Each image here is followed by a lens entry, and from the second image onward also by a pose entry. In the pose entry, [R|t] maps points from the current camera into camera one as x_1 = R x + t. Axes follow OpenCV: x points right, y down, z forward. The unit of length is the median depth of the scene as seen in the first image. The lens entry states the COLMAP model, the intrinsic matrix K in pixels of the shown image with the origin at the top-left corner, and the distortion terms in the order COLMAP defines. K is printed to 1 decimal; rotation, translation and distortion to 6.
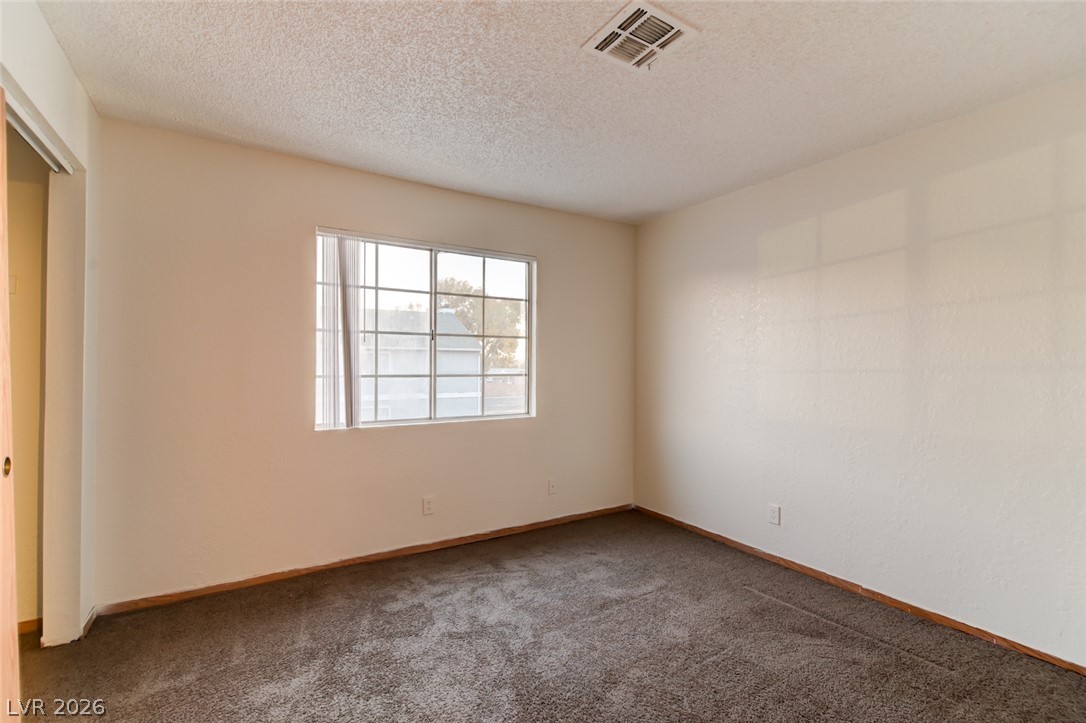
lens RADIAL K [[450.4, 0, 543.0], [0, 450.4, 361.5], [0, 0, 1]] dist [-0.001787, -0.000042]
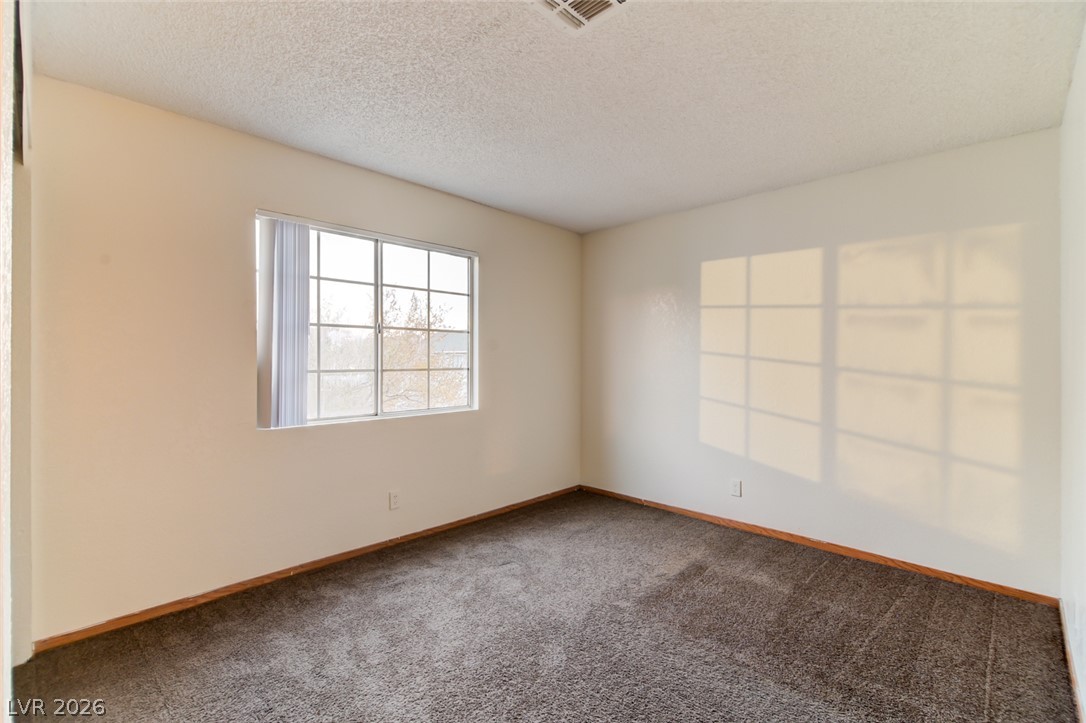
lens RADIAL K [[490.4, 0, 545.5], [0, 490.4, 349.1], [0, 0, 1]] dist [0.001987, 0.000217]
pose [[0.957970, 0.000090, 0.286870, -0.201813], [0.003245, 0.999933, -0.011150, -0.000865], [-0.286852, 0.011612, 0.957905, -0.114988]]
